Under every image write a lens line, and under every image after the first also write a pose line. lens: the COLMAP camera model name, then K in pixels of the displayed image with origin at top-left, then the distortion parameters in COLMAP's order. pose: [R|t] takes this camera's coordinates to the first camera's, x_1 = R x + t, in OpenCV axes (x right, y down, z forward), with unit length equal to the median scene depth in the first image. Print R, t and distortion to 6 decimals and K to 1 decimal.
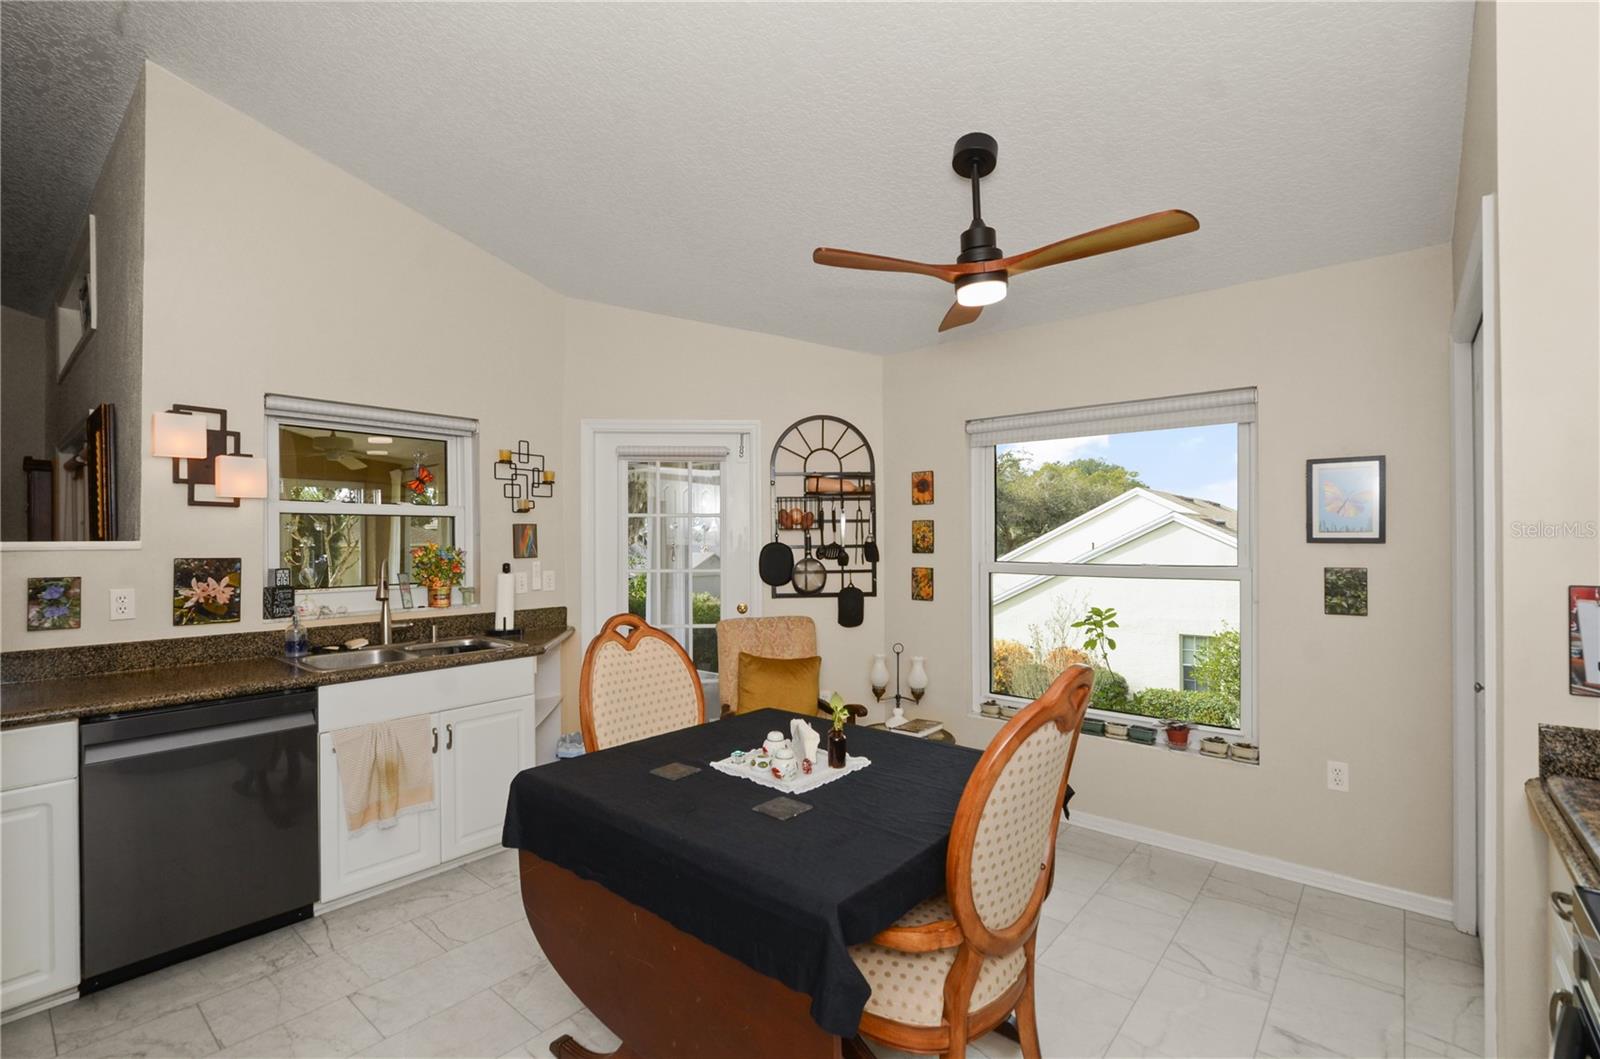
lens RADIAL K [[702.4, 0, 798.7], [0, 702.4, 542.5], [0, 0, 1]] dist [-0.000377, -0.000232]
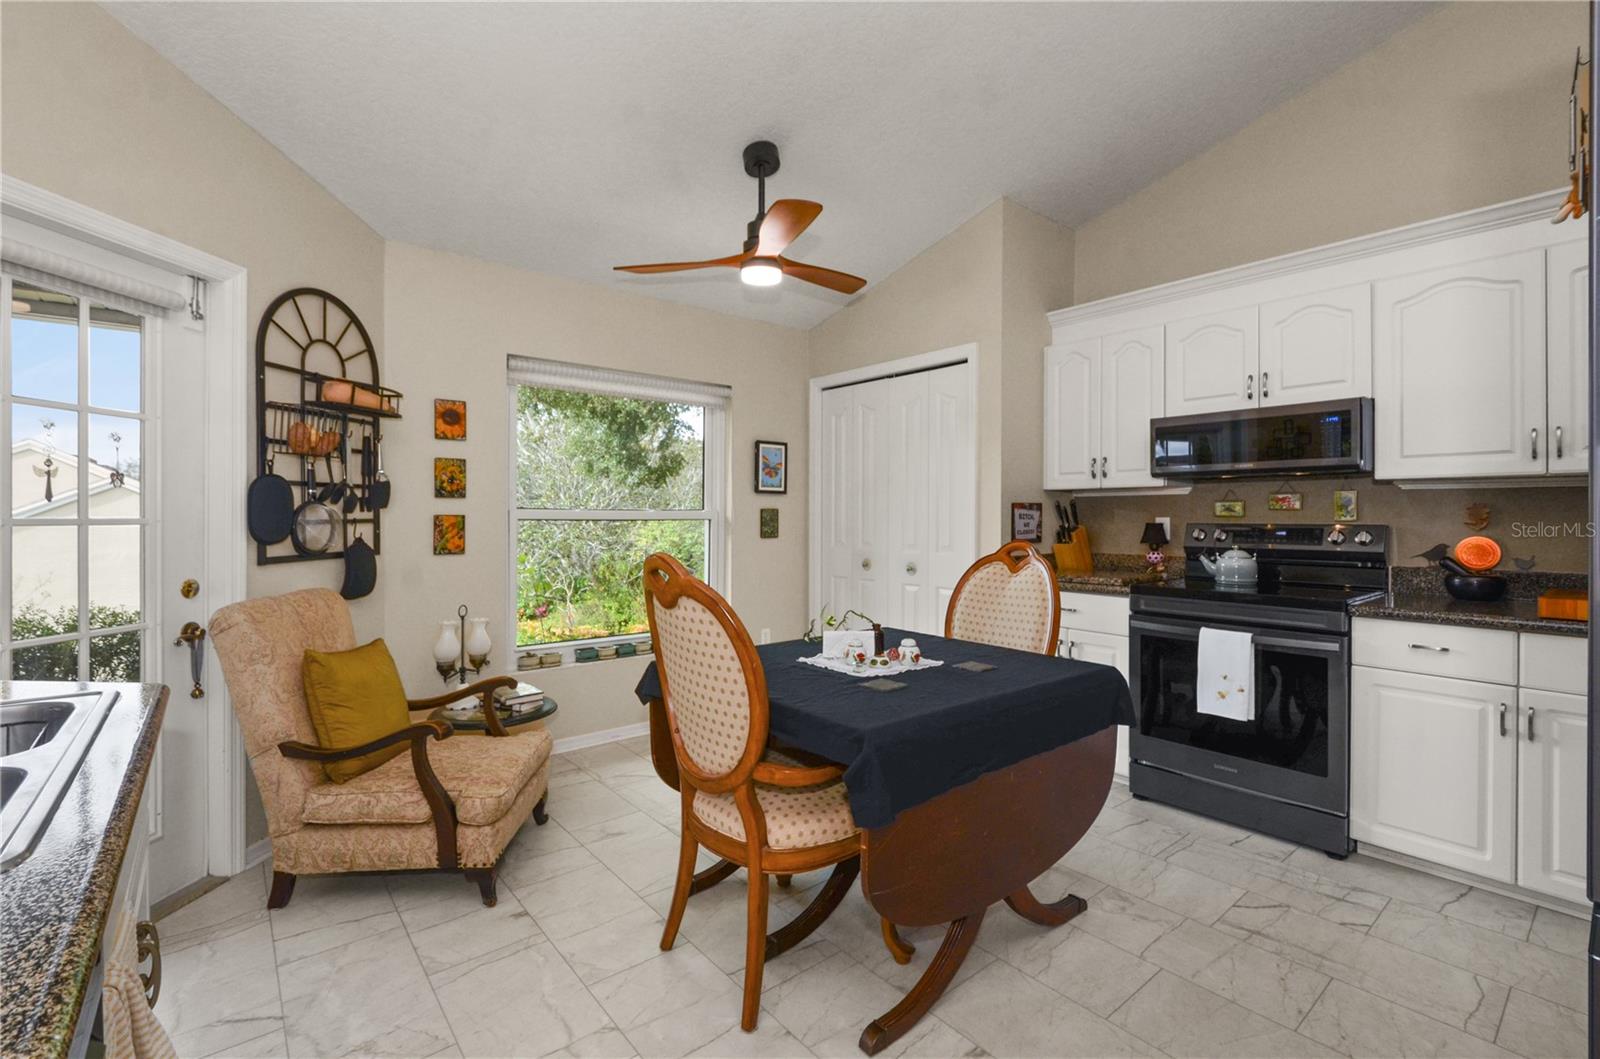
lens RADIAL K [[705.7, 0, 798.5], [0, 705.7, 514.2], [0, 0, 1]] dist [0.000011, 0.000038]
pose [[0.179693, 0.004055, 0.983714, -0.571564], [-0.000318, 0.999992, -0.004064, 0.038015], [-0.983723, 0.000417, 0.179692, 0.439551]]
